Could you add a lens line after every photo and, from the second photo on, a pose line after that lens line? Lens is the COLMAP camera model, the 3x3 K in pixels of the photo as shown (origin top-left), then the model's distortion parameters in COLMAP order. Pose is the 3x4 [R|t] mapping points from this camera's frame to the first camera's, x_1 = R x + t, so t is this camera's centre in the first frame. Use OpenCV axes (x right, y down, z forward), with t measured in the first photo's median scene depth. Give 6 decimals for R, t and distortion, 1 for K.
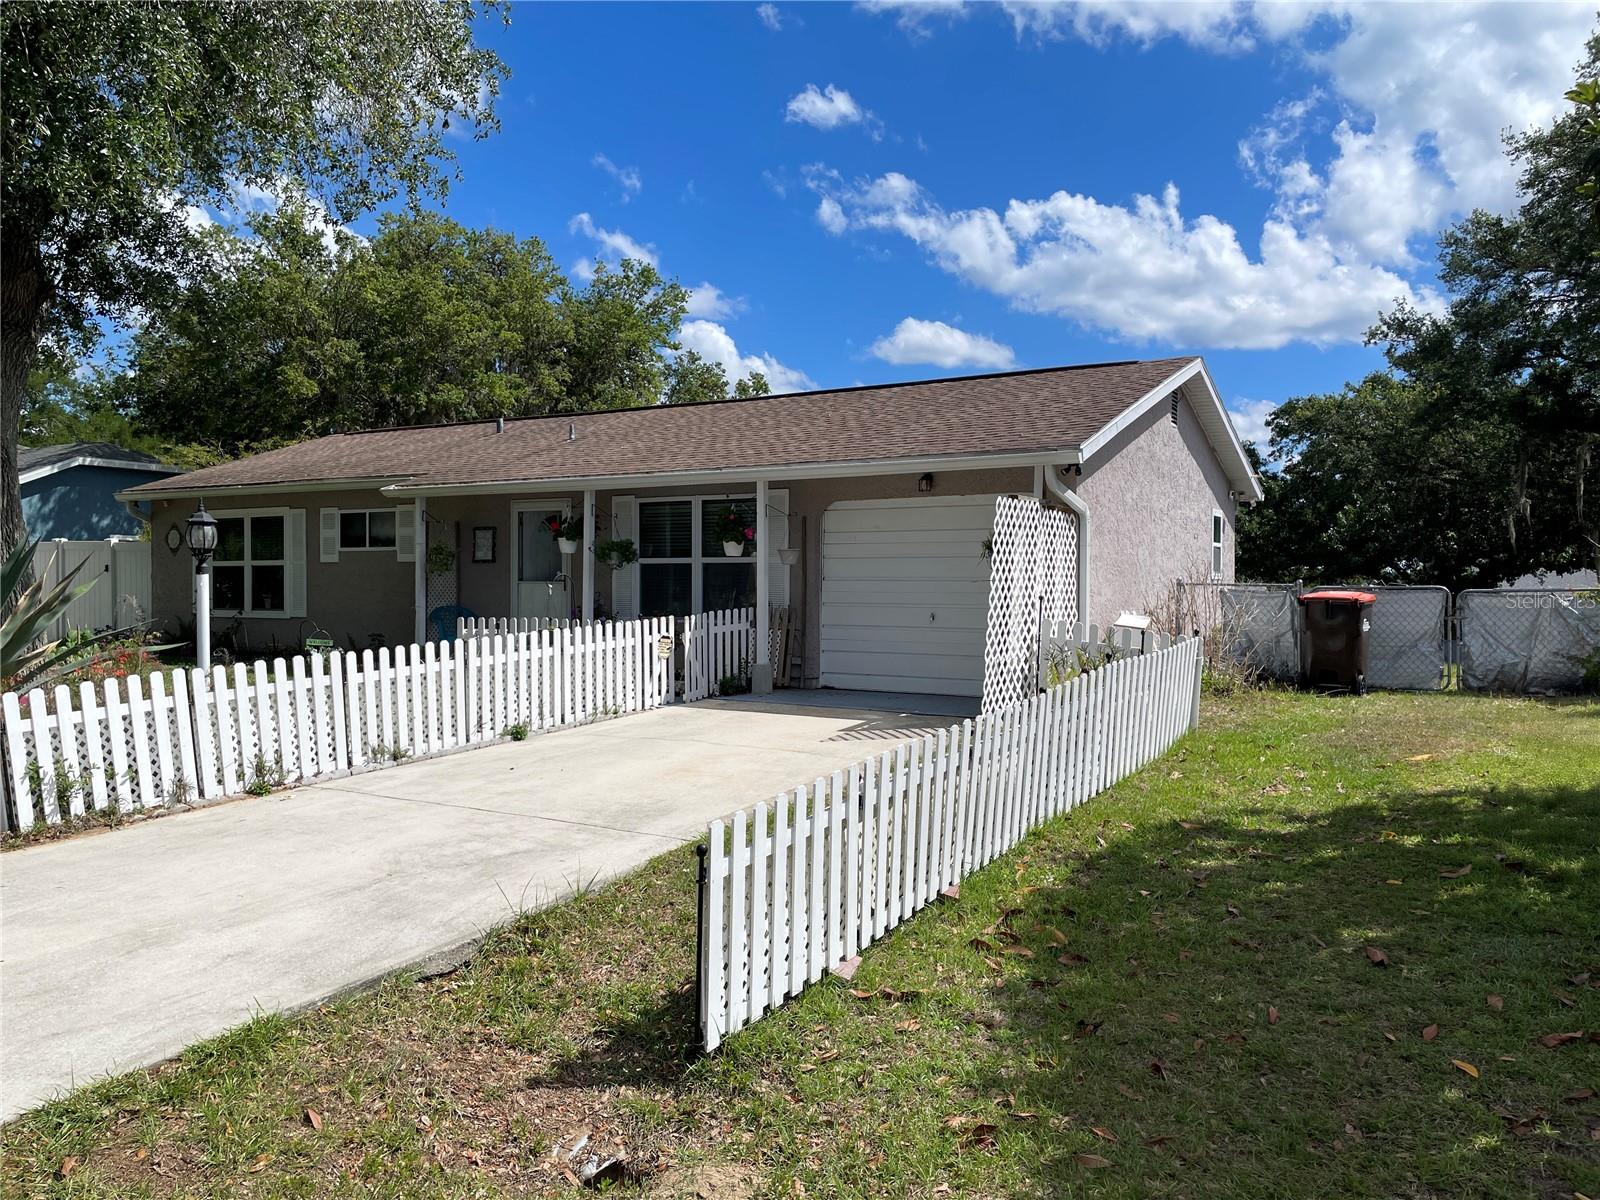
lens RADIAL K [[1209.4, 0, 796.3], [0, 1209.4, 595.5], [0, 0, 1]] dist [0.052406, -0.078575]
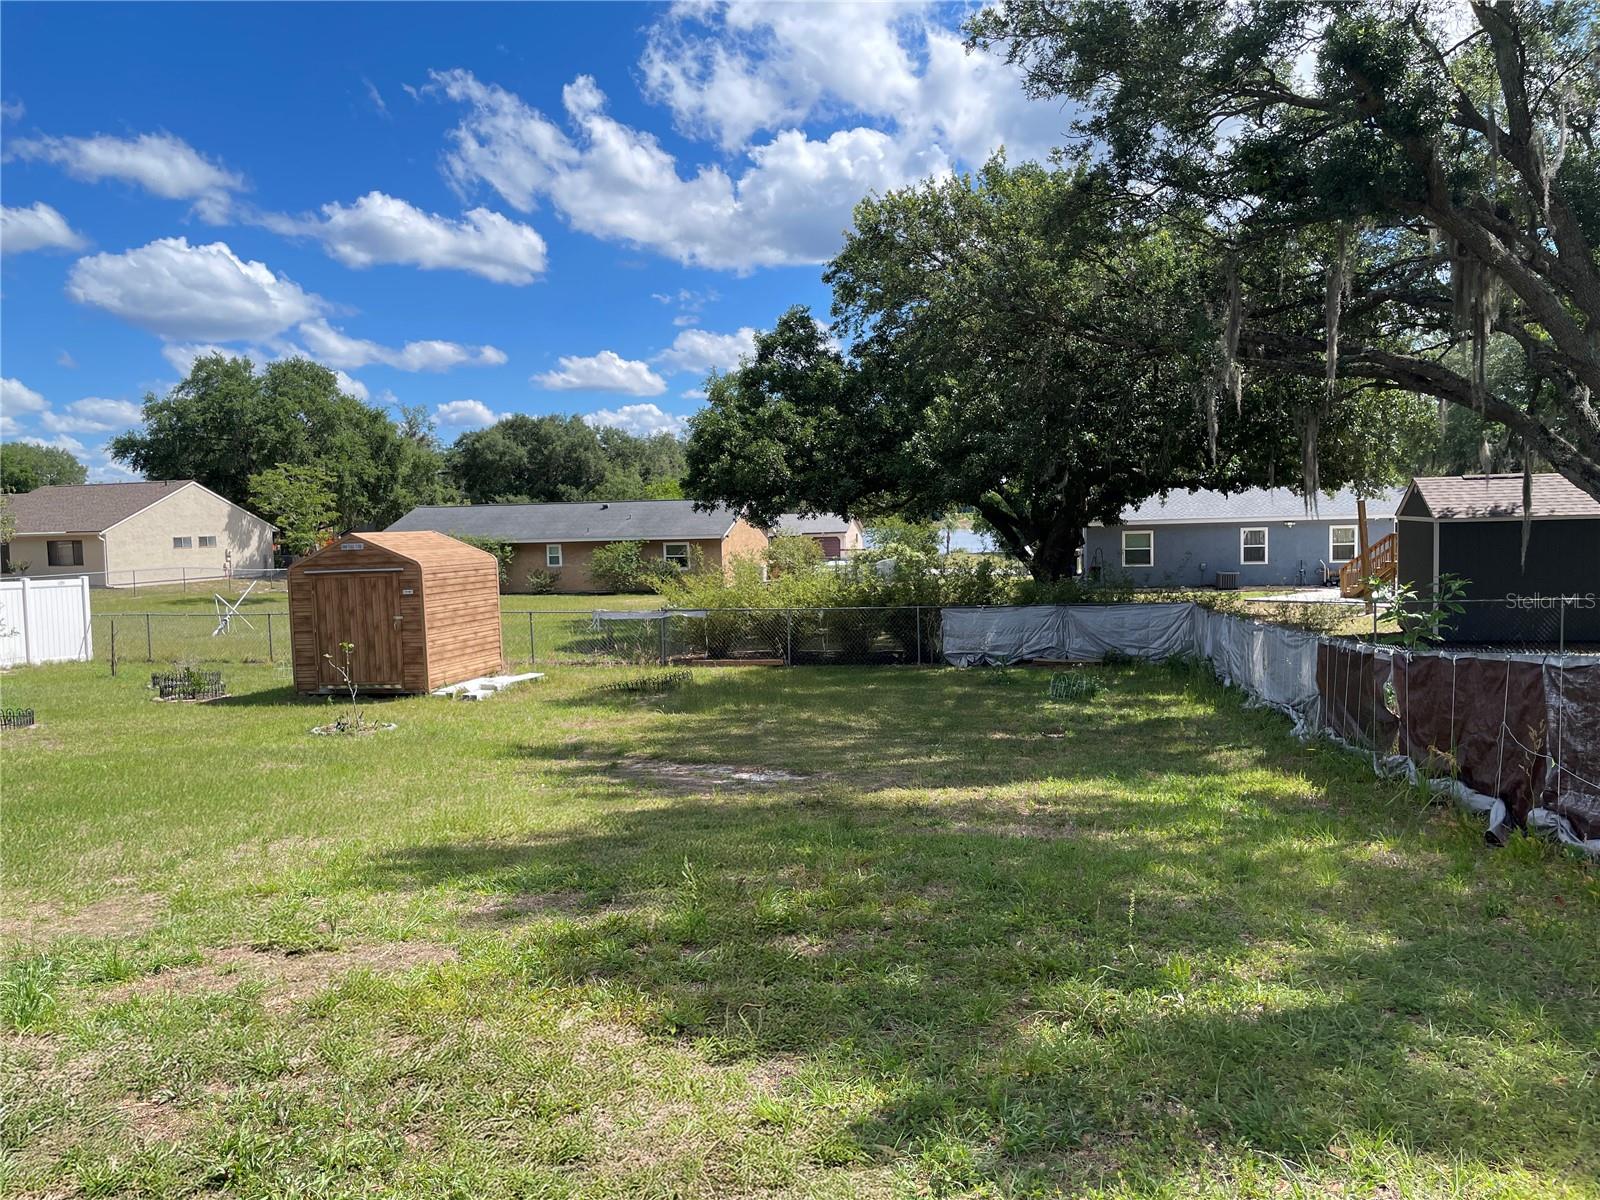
lens RADIAL K [[1209.4, 0, 801.5], [0, 1209.4, 599.5], [0, 0, 1]] dist [0.052406, -0.078575]
pose [[0.950046, -0.053573, 0.307478, 0.169093], [0.034385, 0.997127, 0.067488, -0.011697], [-0.310210, -0.053544, 0.949159, 0.382681]]
